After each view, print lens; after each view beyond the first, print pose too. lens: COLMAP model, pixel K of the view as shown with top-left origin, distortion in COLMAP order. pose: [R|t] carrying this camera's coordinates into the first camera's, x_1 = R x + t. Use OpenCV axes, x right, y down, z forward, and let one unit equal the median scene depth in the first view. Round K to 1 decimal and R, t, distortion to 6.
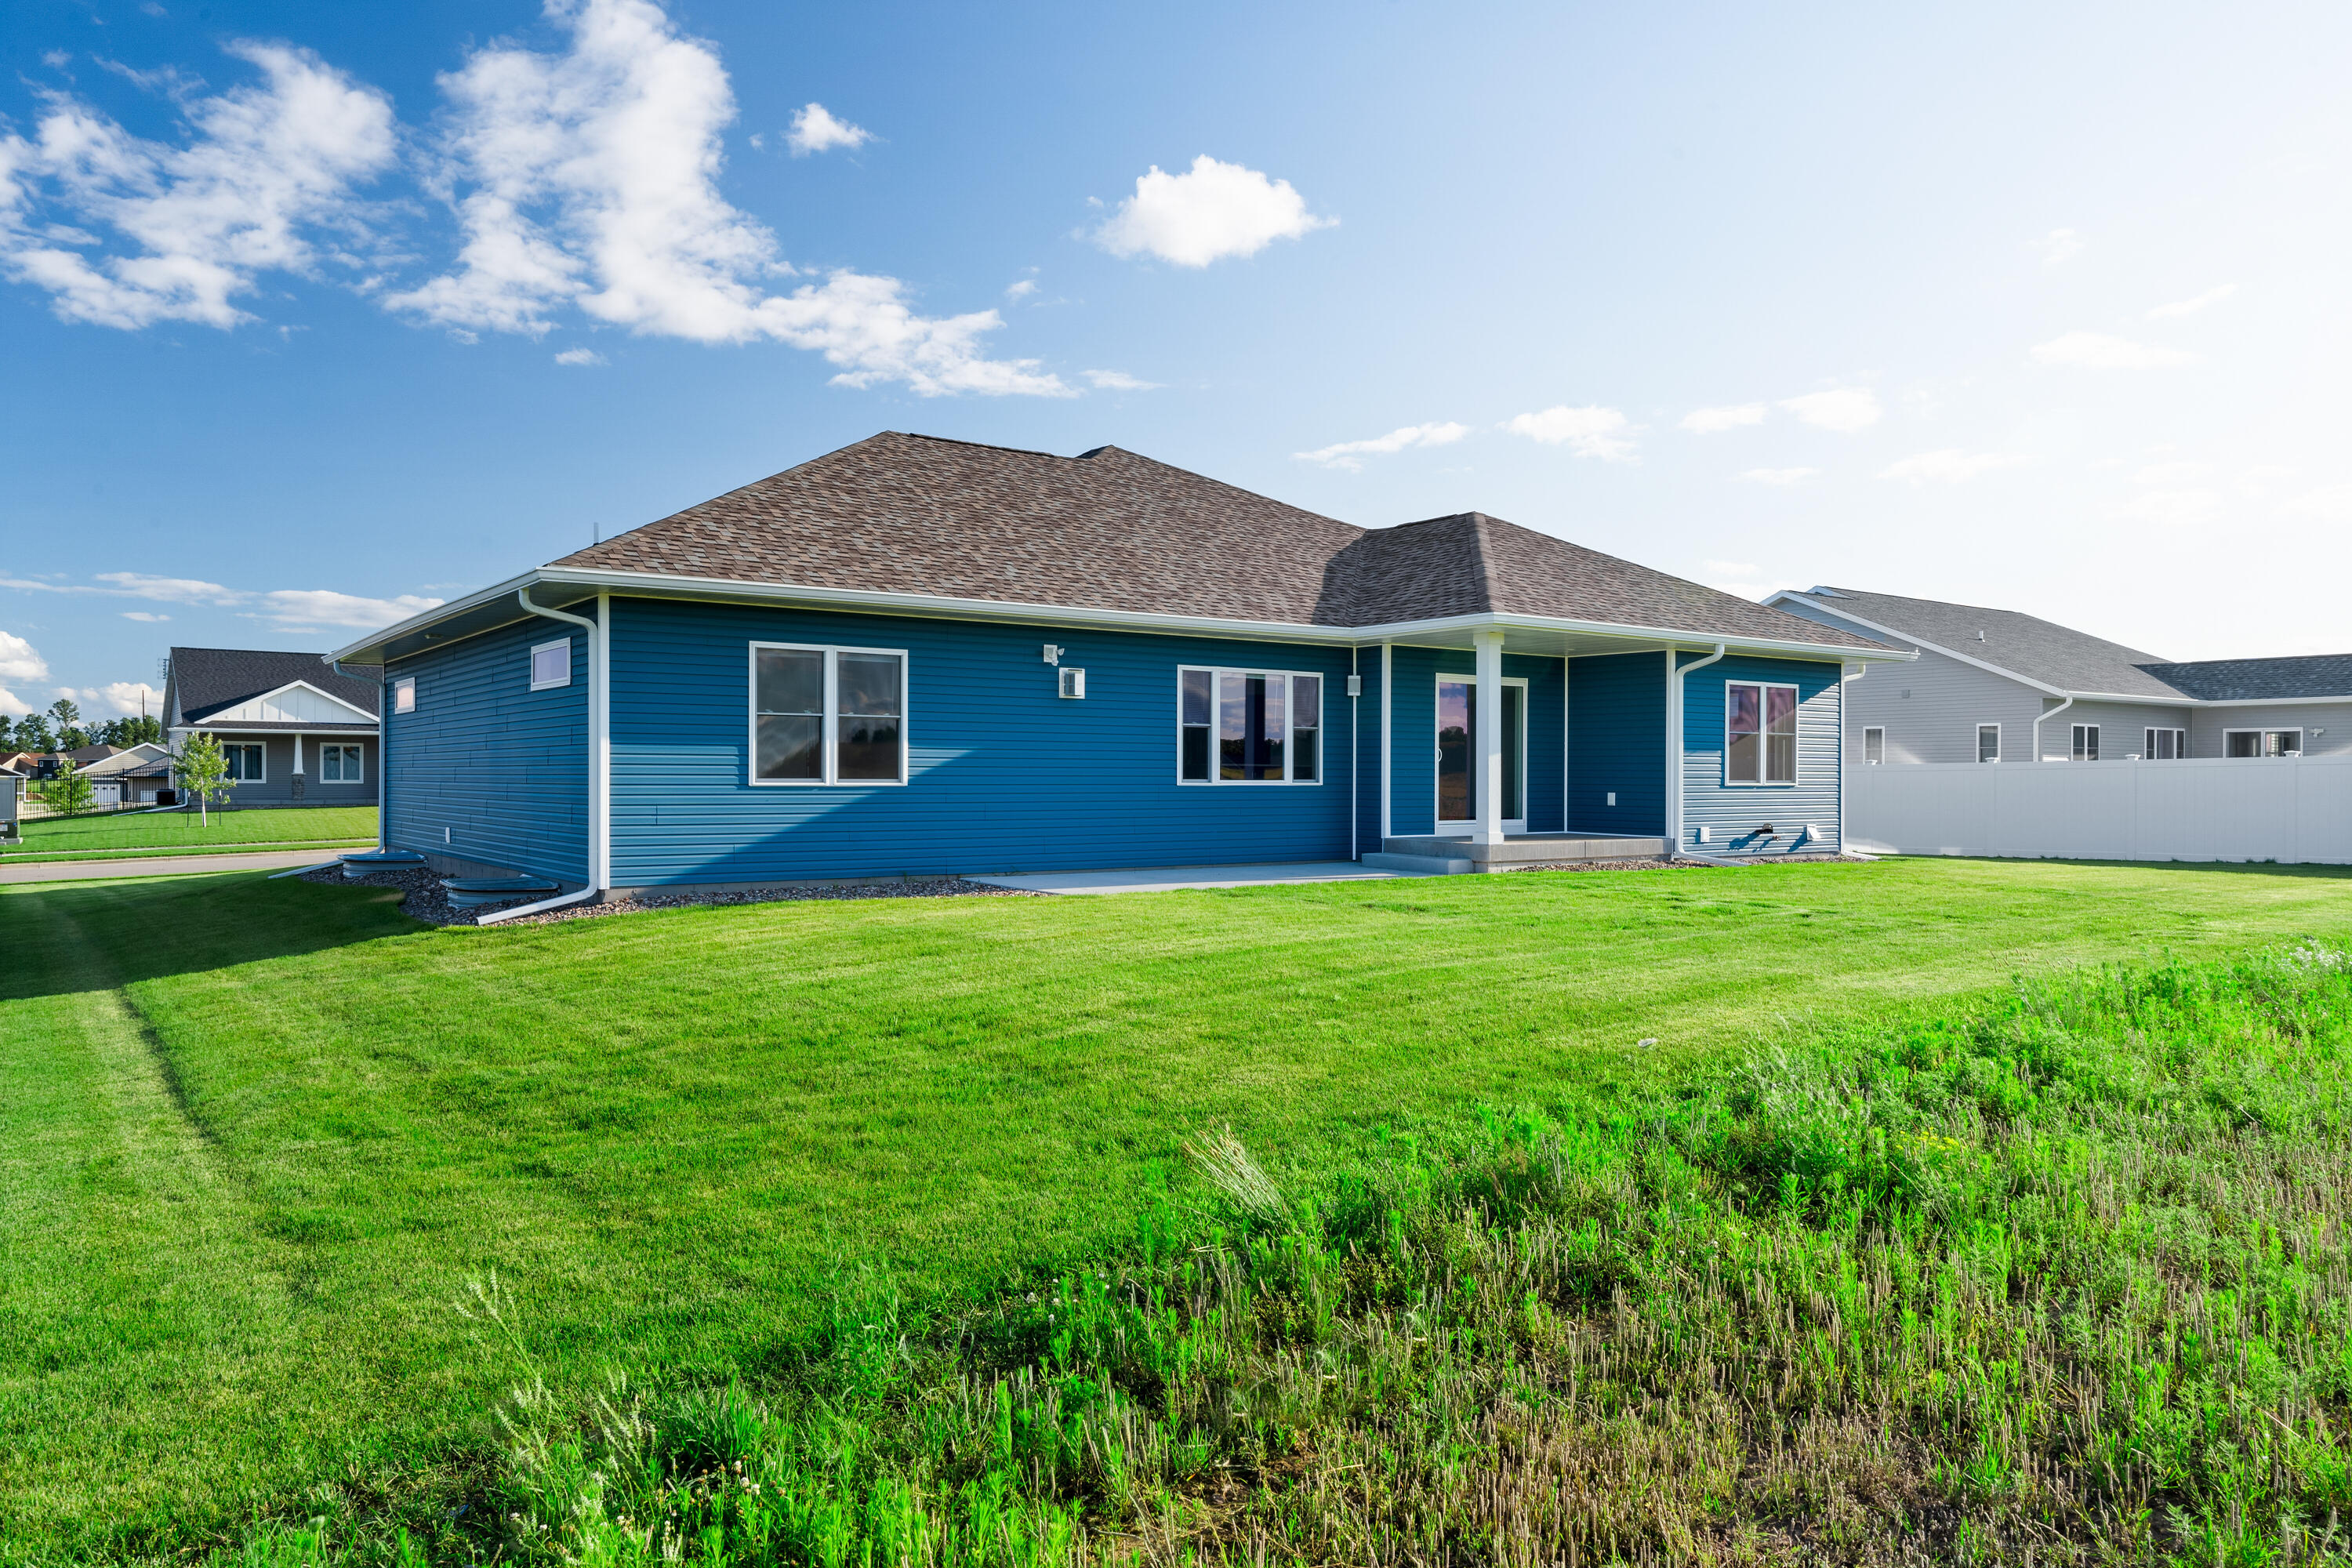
lens RADIAL K [[1600.6, 0, 1176.0], [0, 1600.6, 784.0], [0, 0, 1]] dist [0.005484, 0.003117]
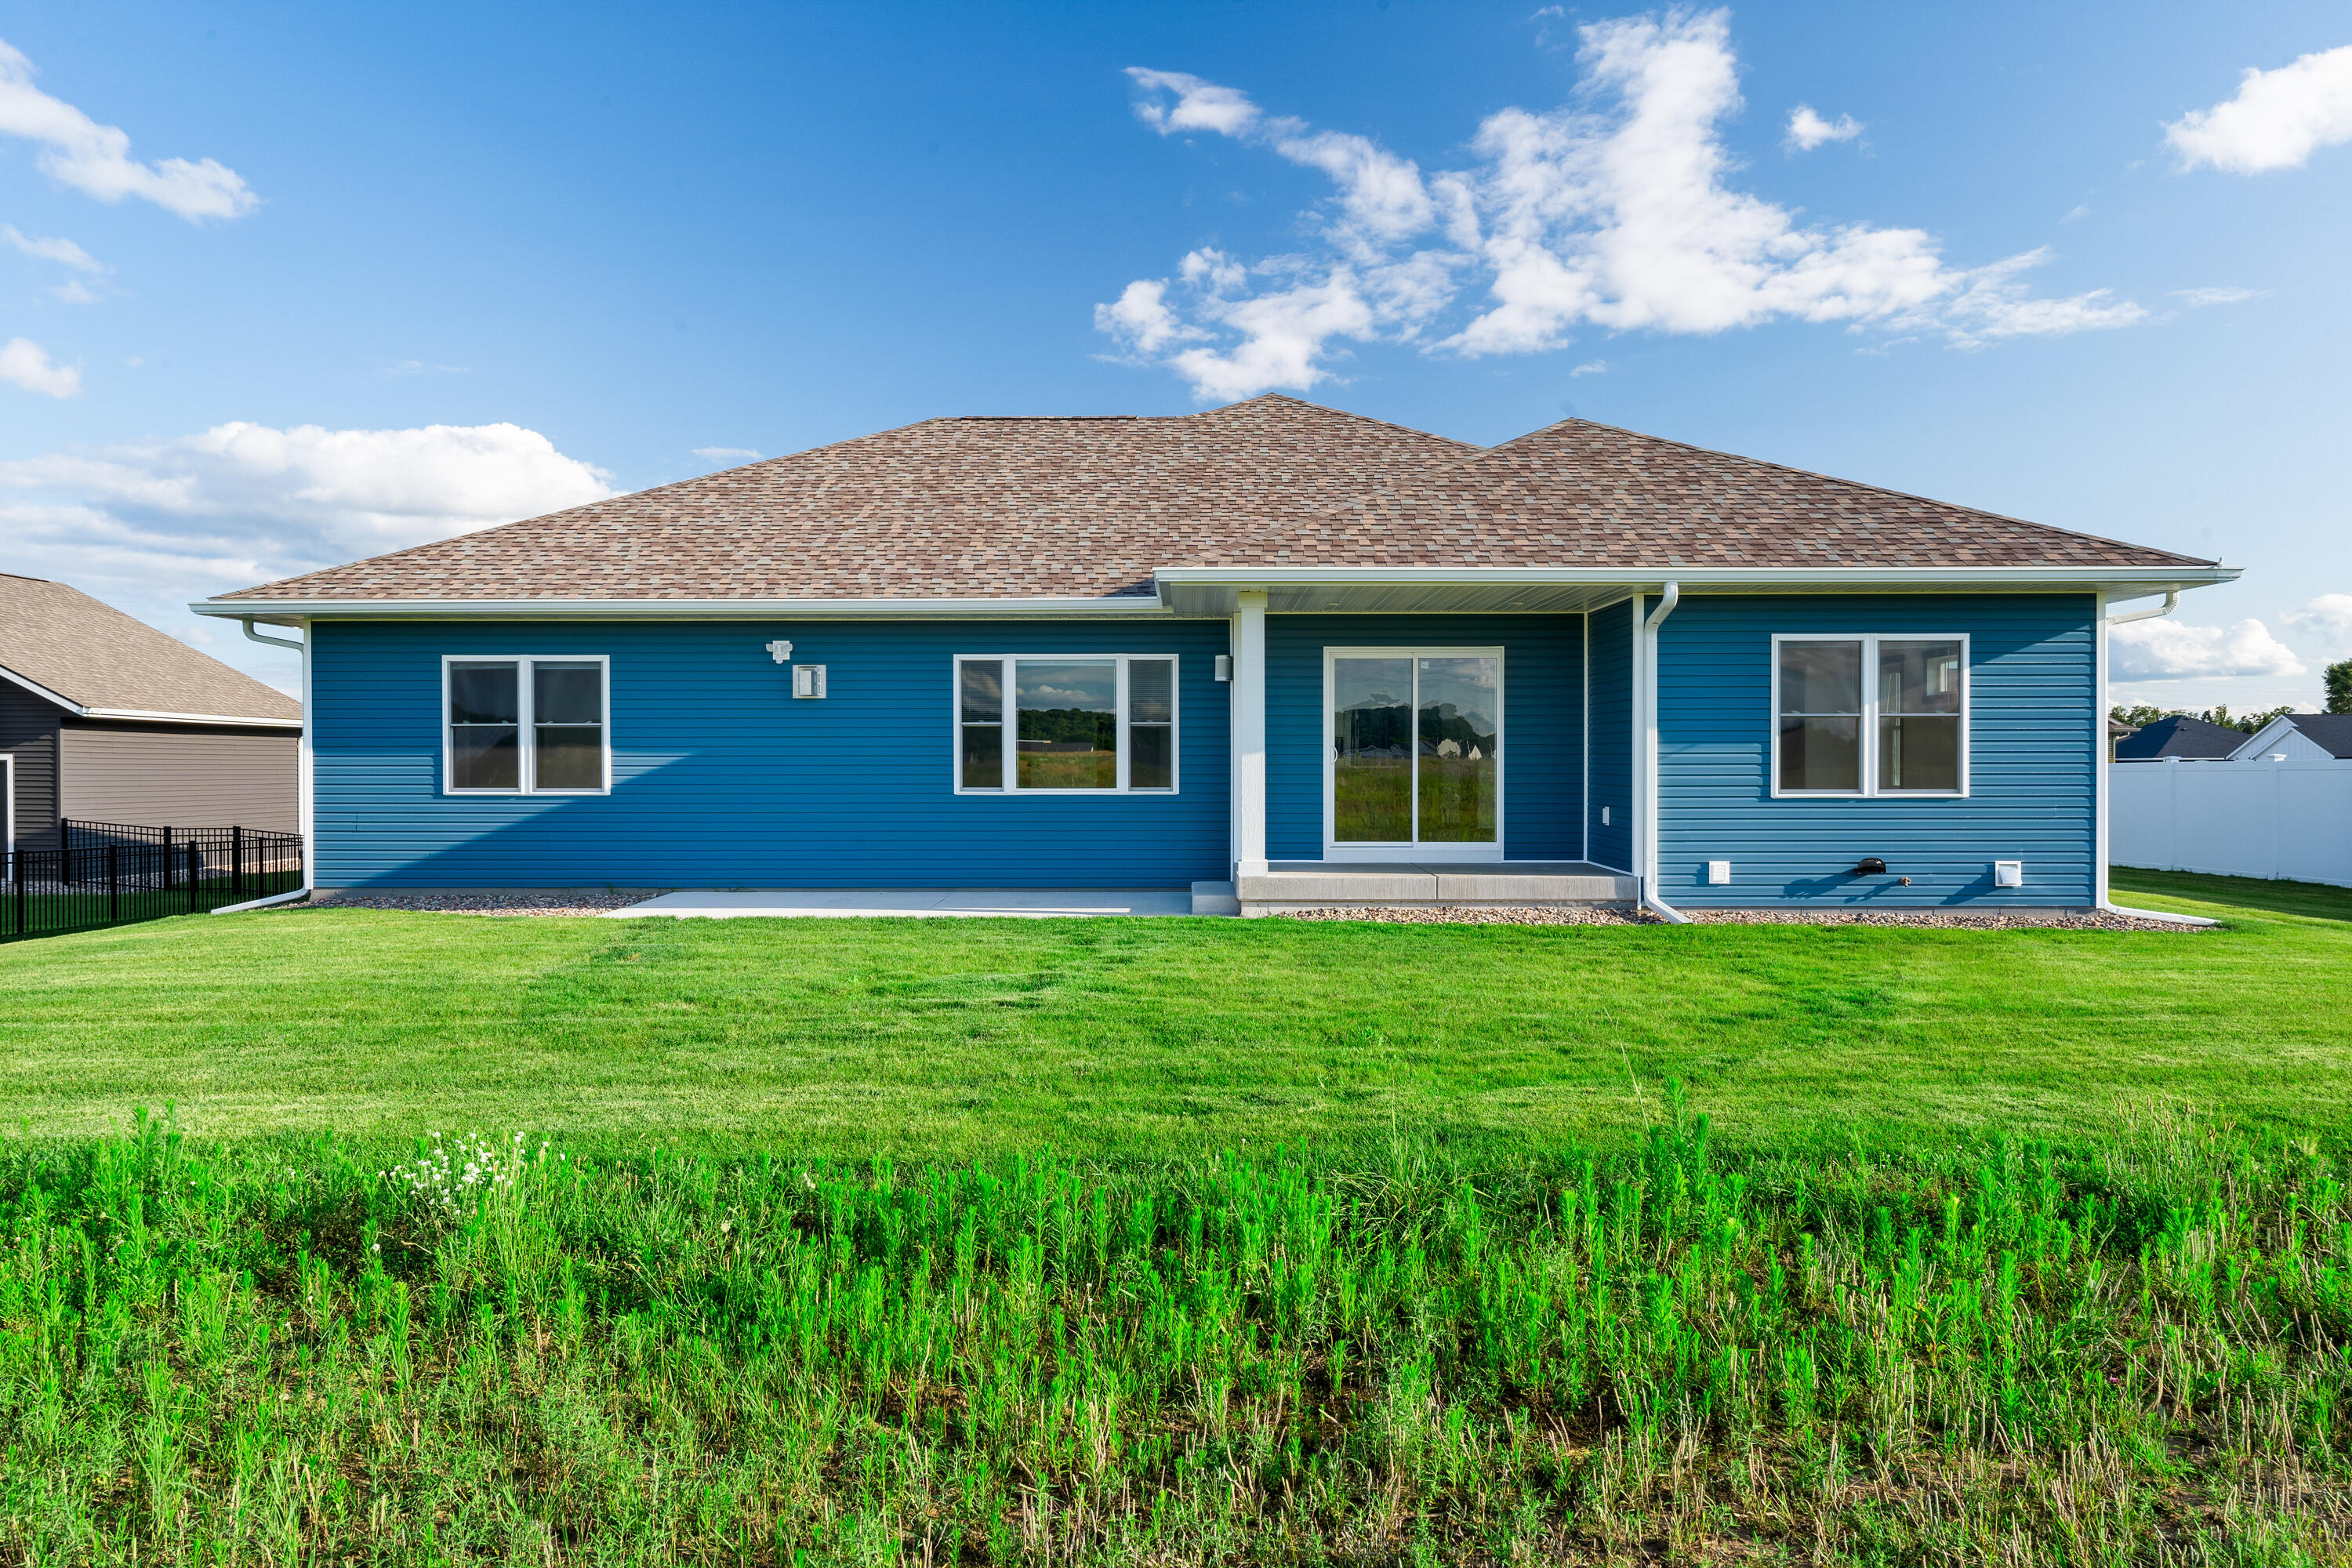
lens RADIAL K [[1594.7, 0, 1176.0], [0, 1594.7, 784.0], [0, 0, 1]] dist [-0.006324, -0.001355]
pose [[0.795195, 0.000502, -0.606353, 0.560487], [0.000298, 0.999999, 0.001219, -0.005432], [0.606353, -0.001150, 0.795195, 0.357020]]
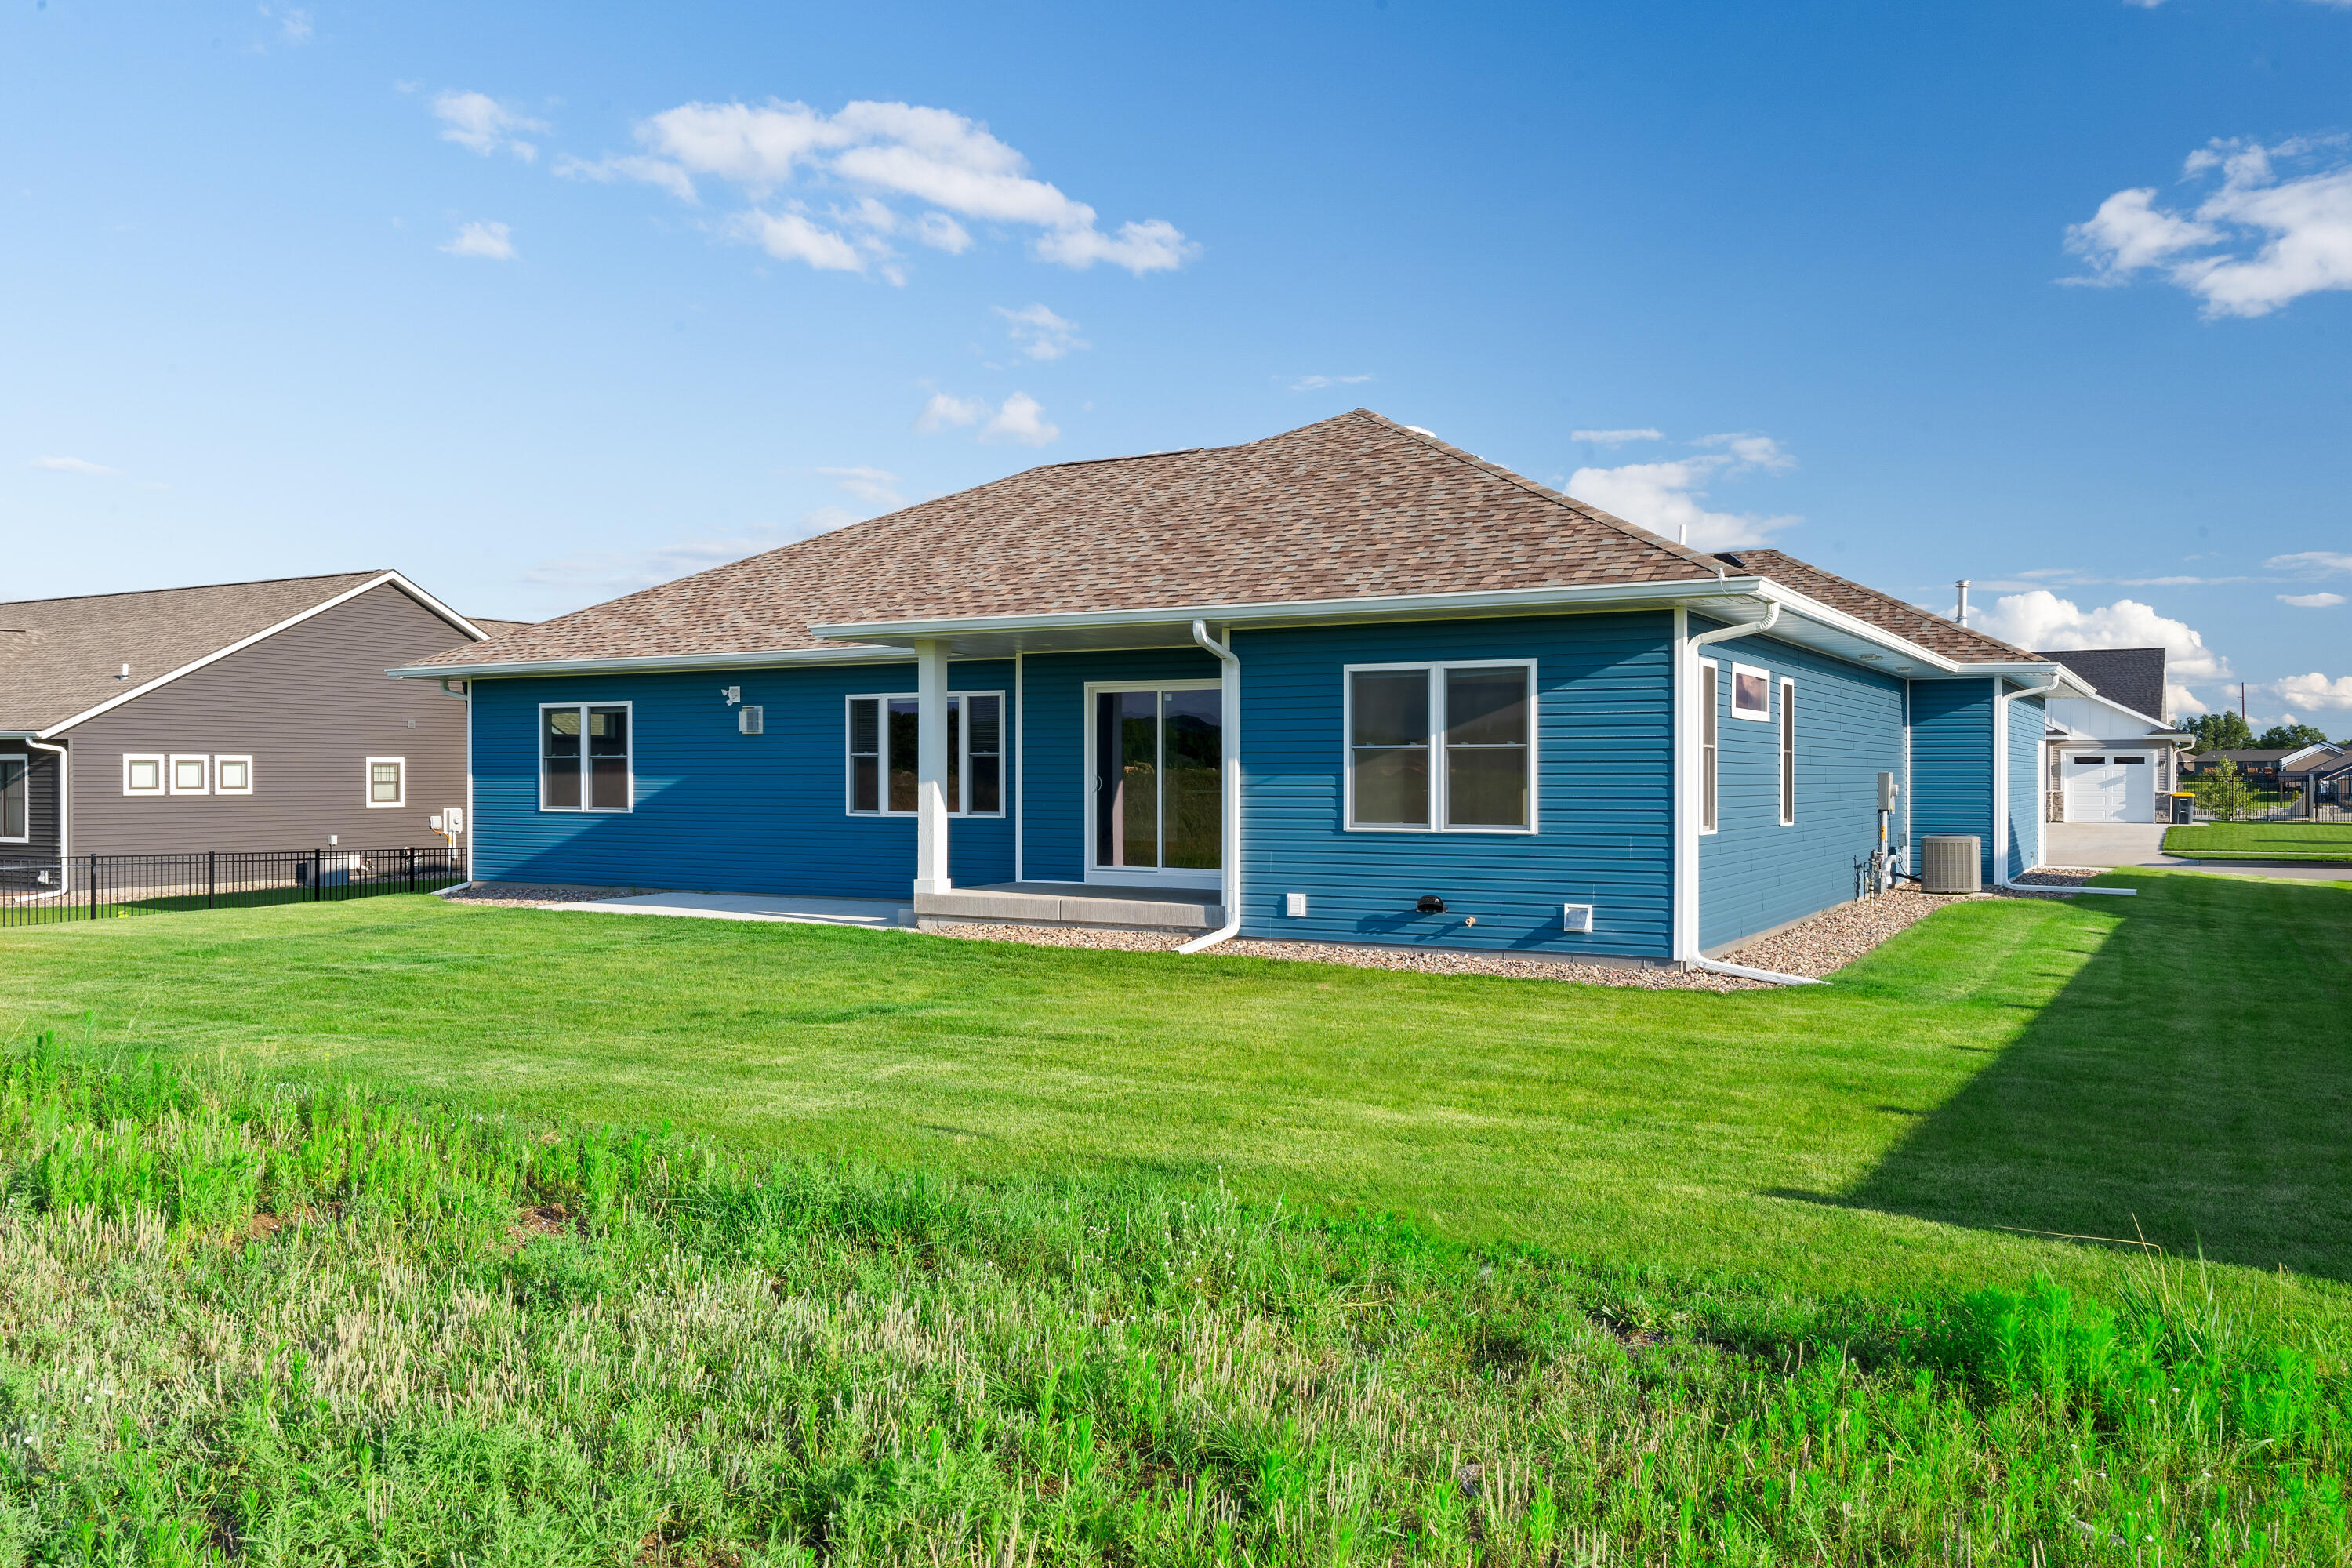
lens RADIAL K [[1764.1, 0, 1176.0], [0, 1764.1, 784.0], [0, 0, 1]] dist [-0.004889, -0.001244]
pose [[0.403617, 0.000201, -0.914928, 0.989284], [-0.005440, 0.999983, -0.002180, -0.016150], [0.914912, 0.005857, 0.403611, 0.679777]]
